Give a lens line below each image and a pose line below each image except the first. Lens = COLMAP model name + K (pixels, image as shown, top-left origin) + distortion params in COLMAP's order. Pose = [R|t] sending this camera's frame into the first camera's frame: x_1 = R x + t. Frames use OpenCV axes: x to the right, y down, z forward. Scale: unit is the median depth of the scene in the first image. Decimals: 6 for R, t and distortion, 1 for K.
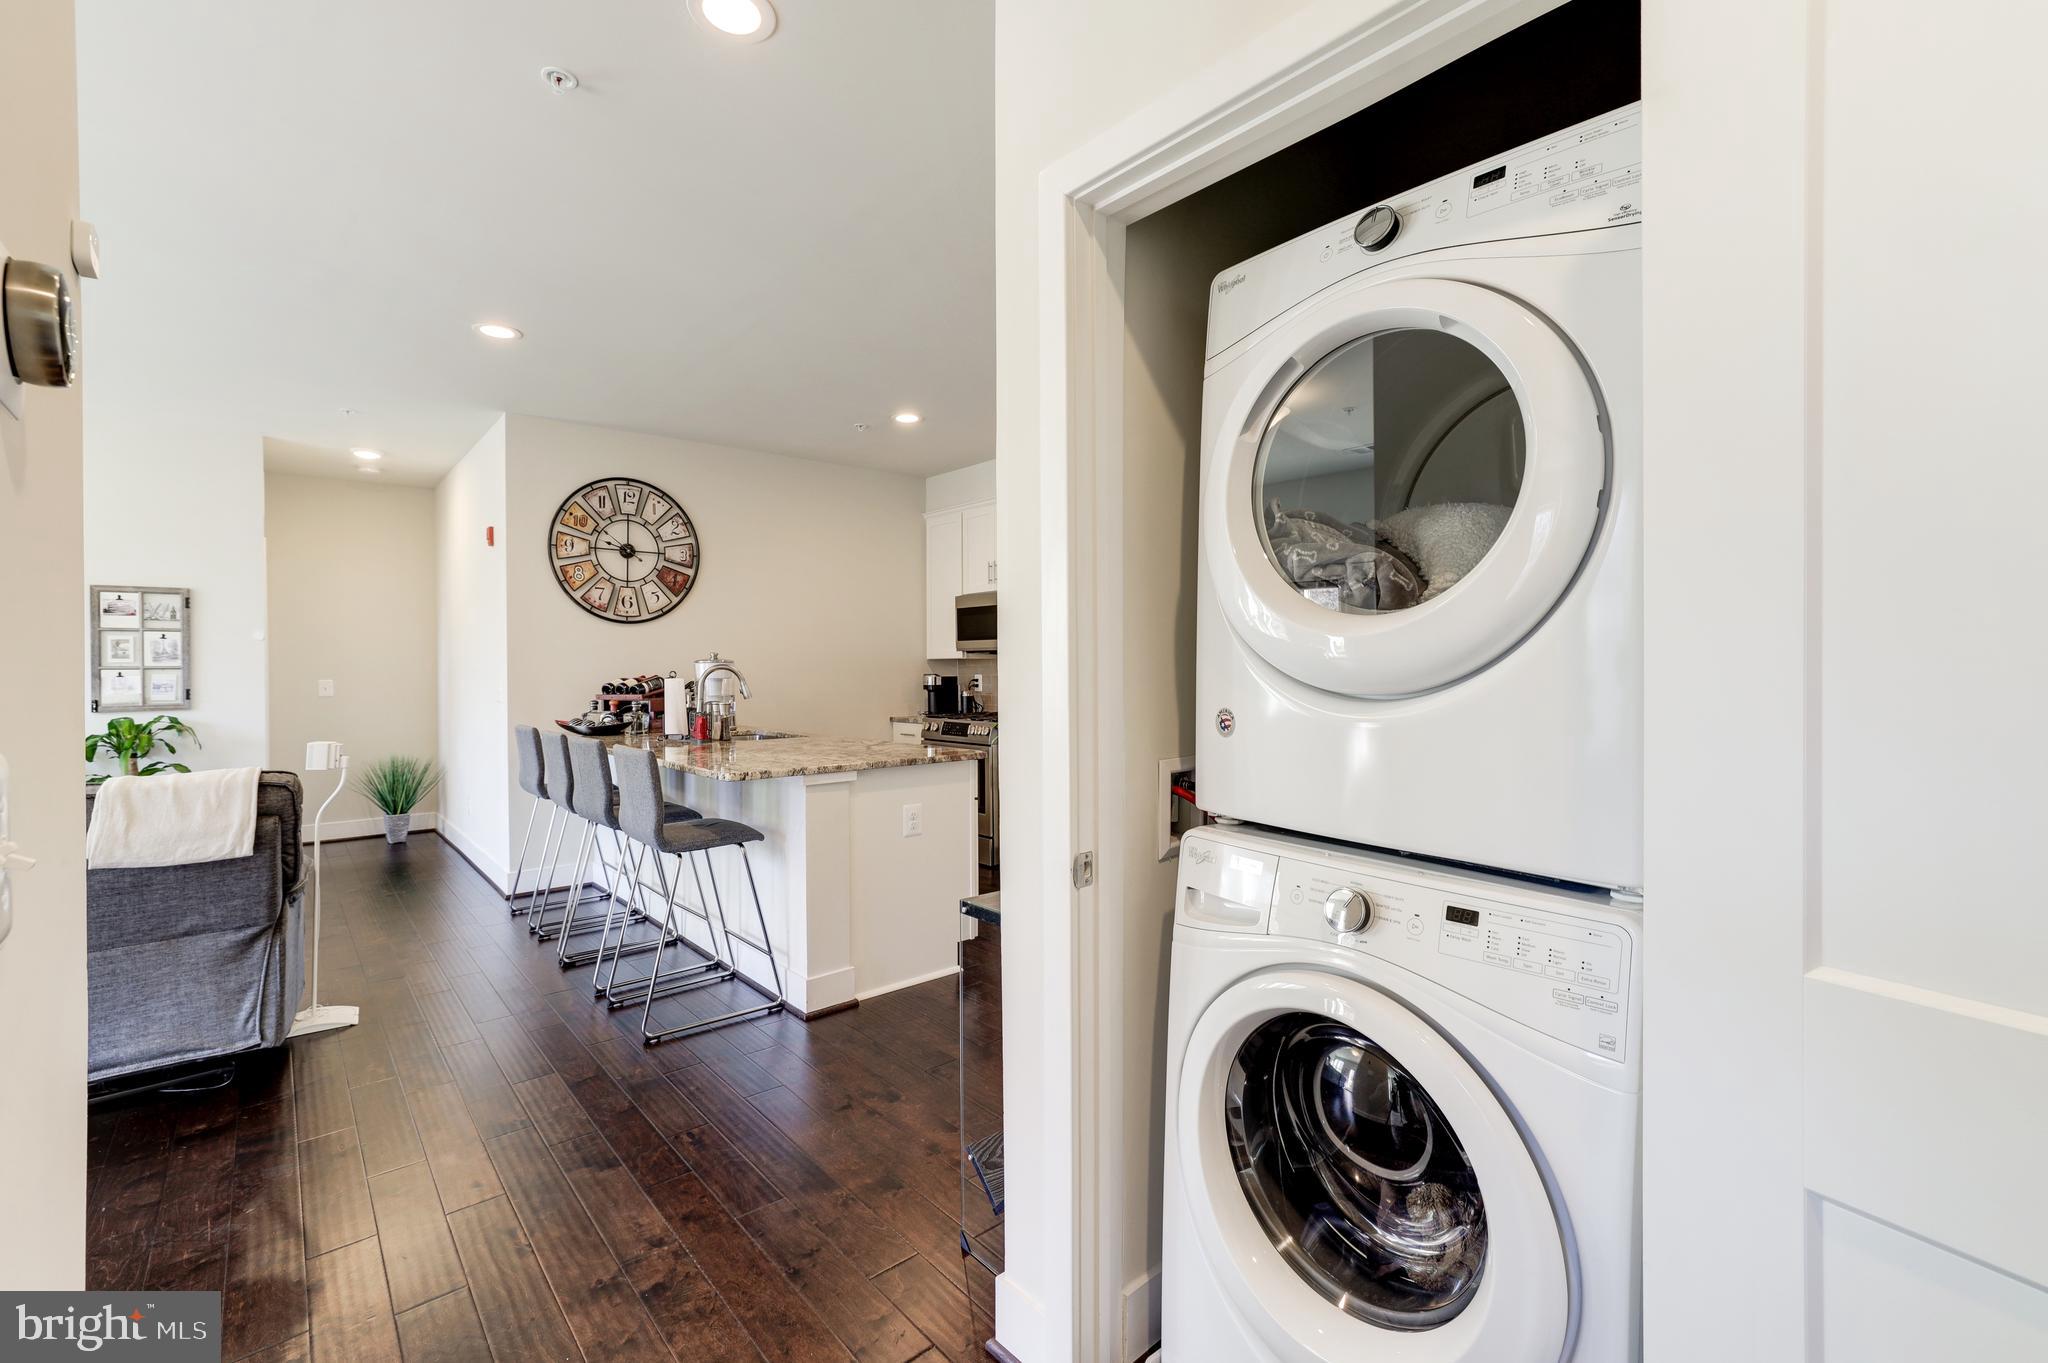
lens RADIAL K [[889.8, 0, 1034.3], [0, 889.8, 661.6], [0, 0, 1]] dist [-0.050101, 0.015463]
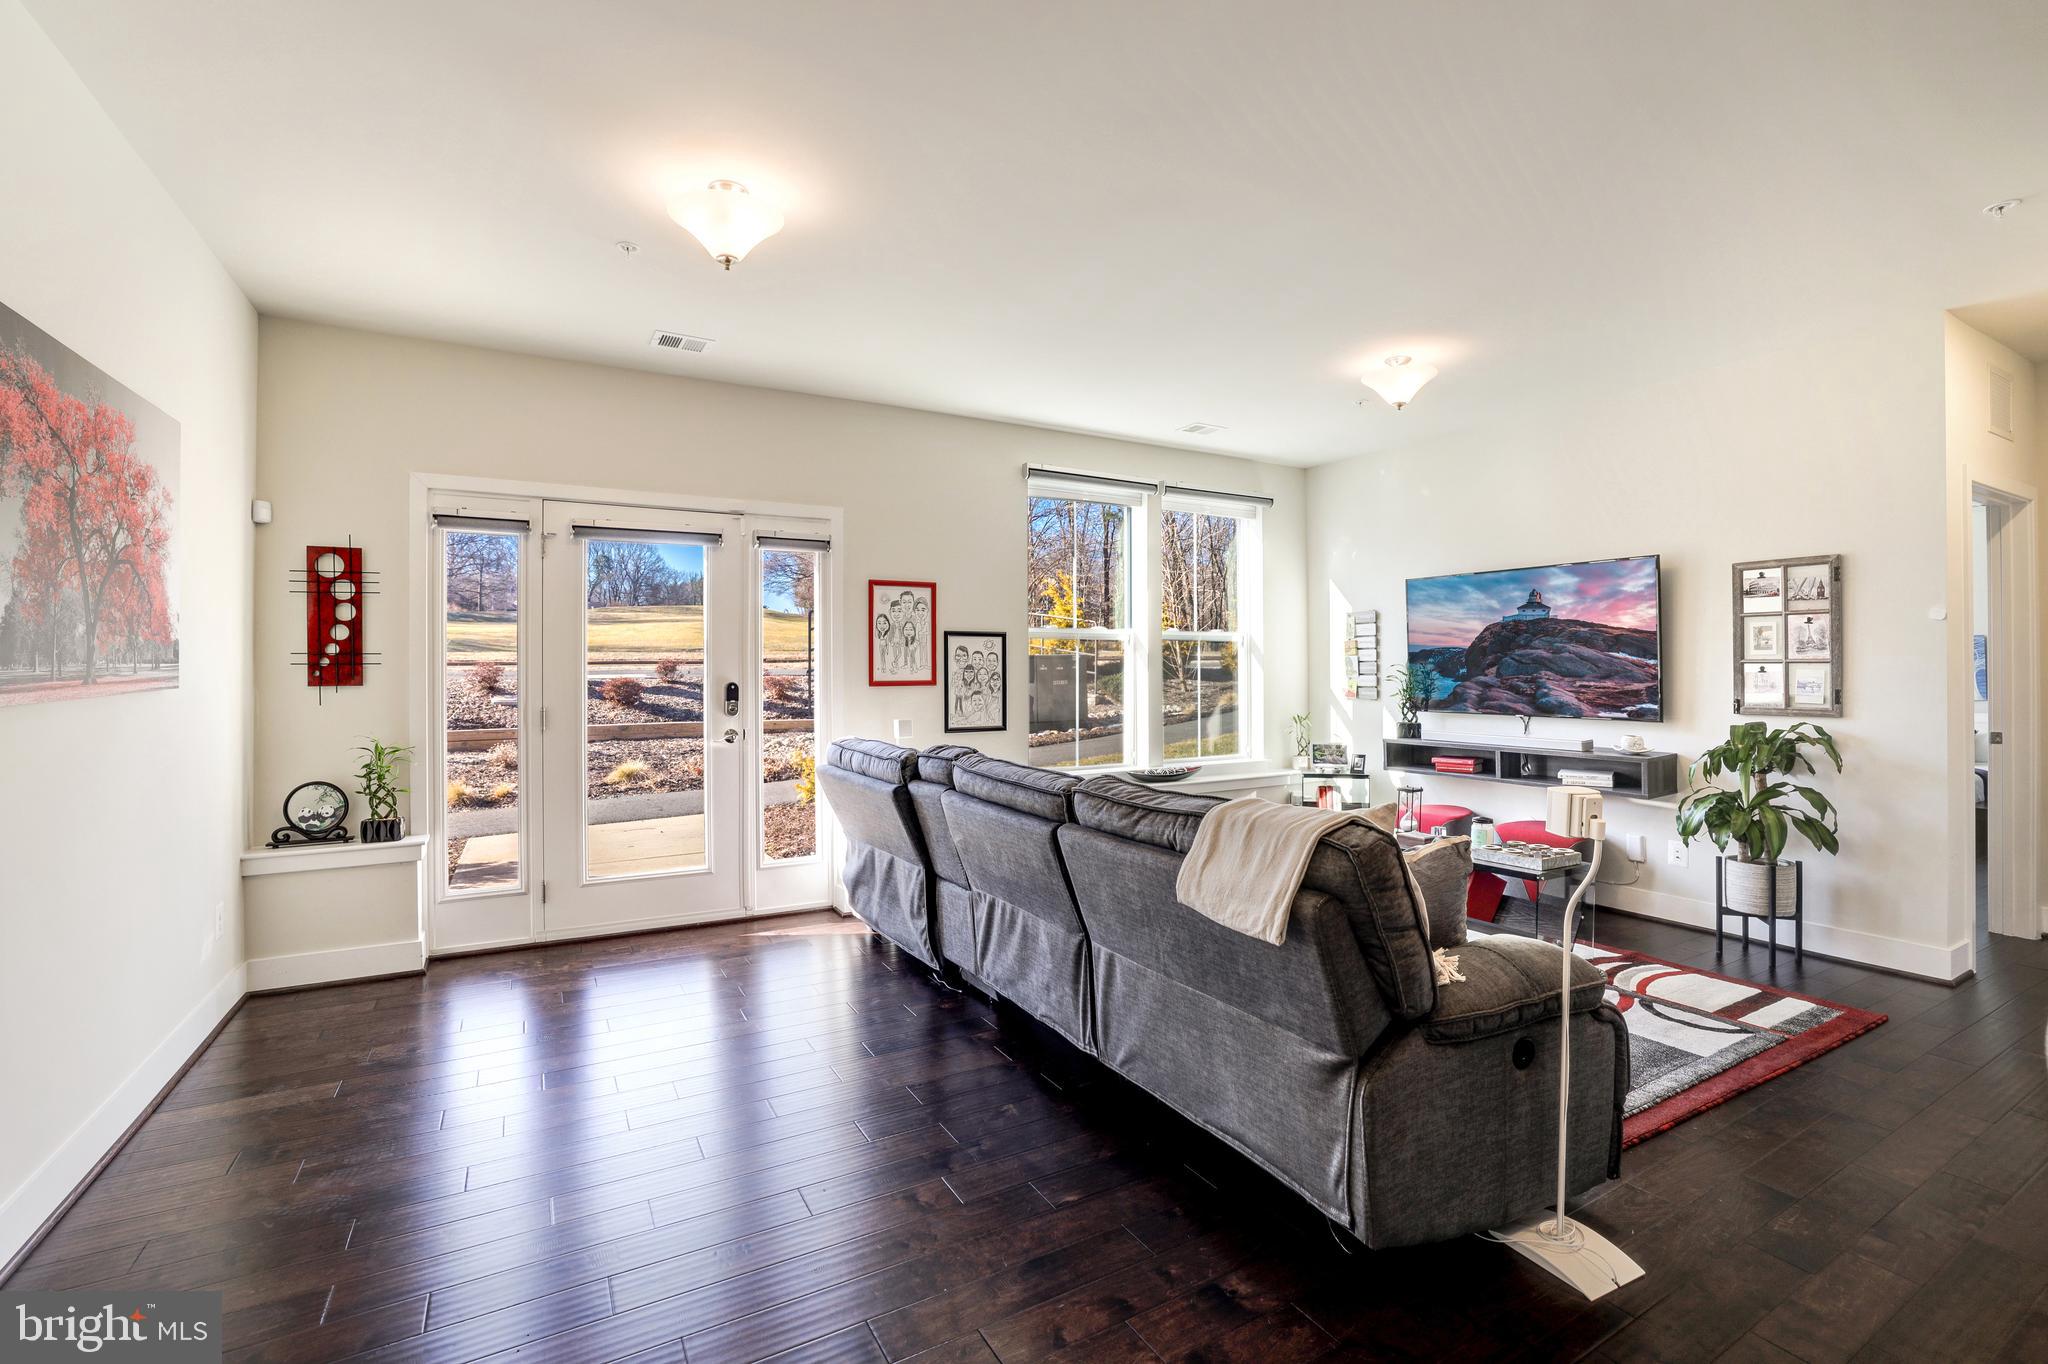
lens RADIAL K [[889.8, 0, 1016.9], [0, 889.8, 676.3], [0, 0, 1]] dist [-0.050101, 0.015463]
pose [[-0.216762, 0.015689, -0.976098, -0.102837], [0.006798, 0.999871, 0.014562, 0.004527], [0.976201, -0.003479, -0.216840, 0.462008]]
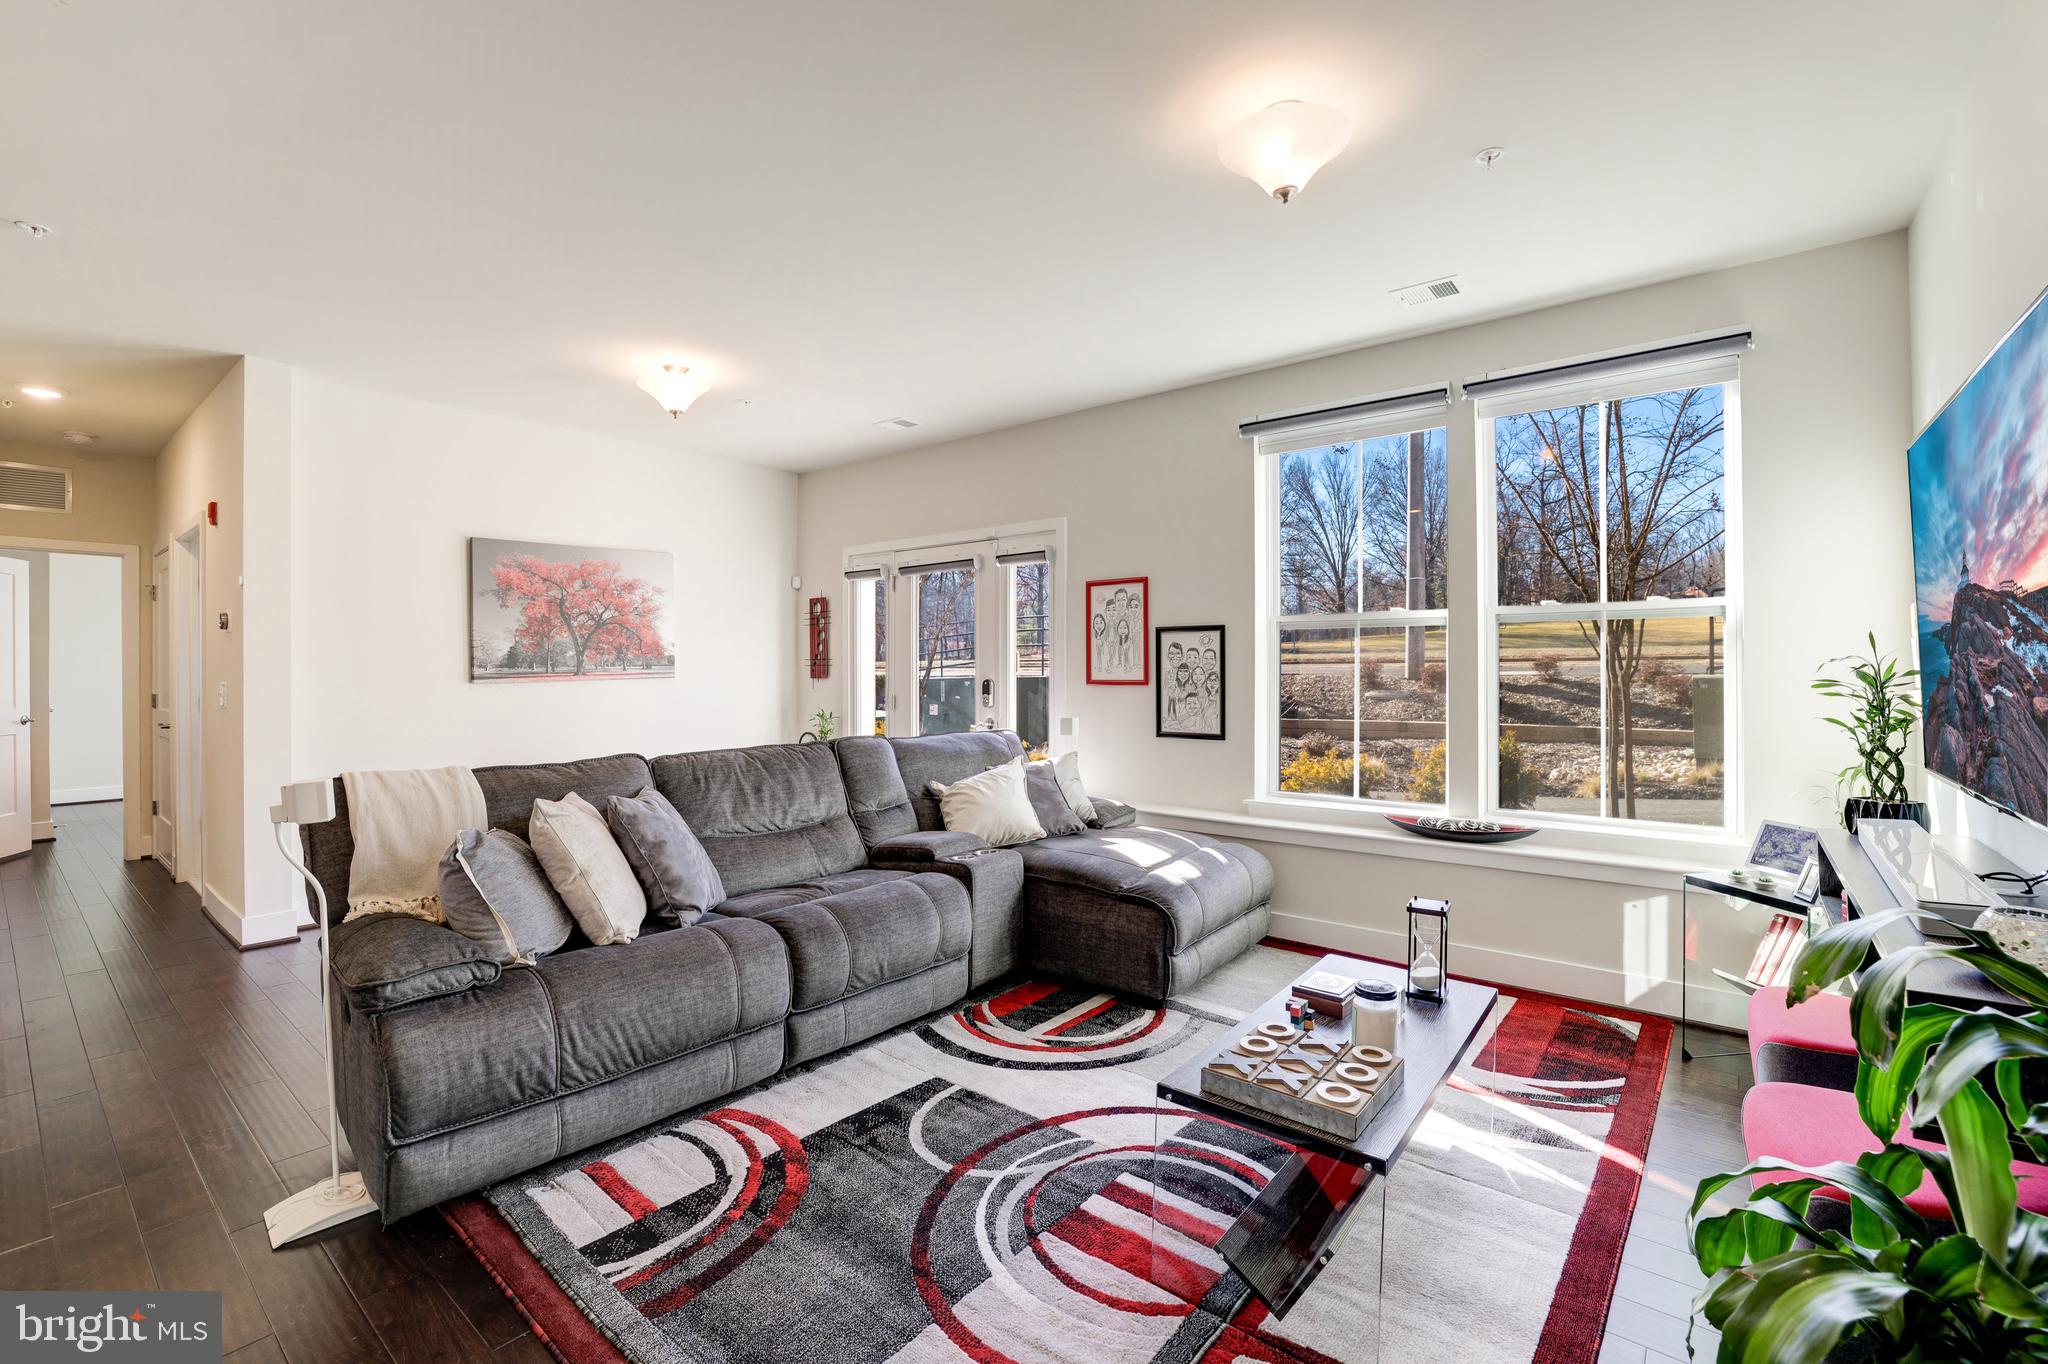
lens RADIAL K [[889.8, 0, 1023.3], [0, 889.8, 670.1], [0, 0, 1]] dist [-0.050101, 0.015463]
pose [[-0.985946, 0.011630, -0.166657, -0.755404], [0.011772, 0.999931, 0.000136, 0.010599], [0.166647, -0.001828, -0.986015, 1.052028]]
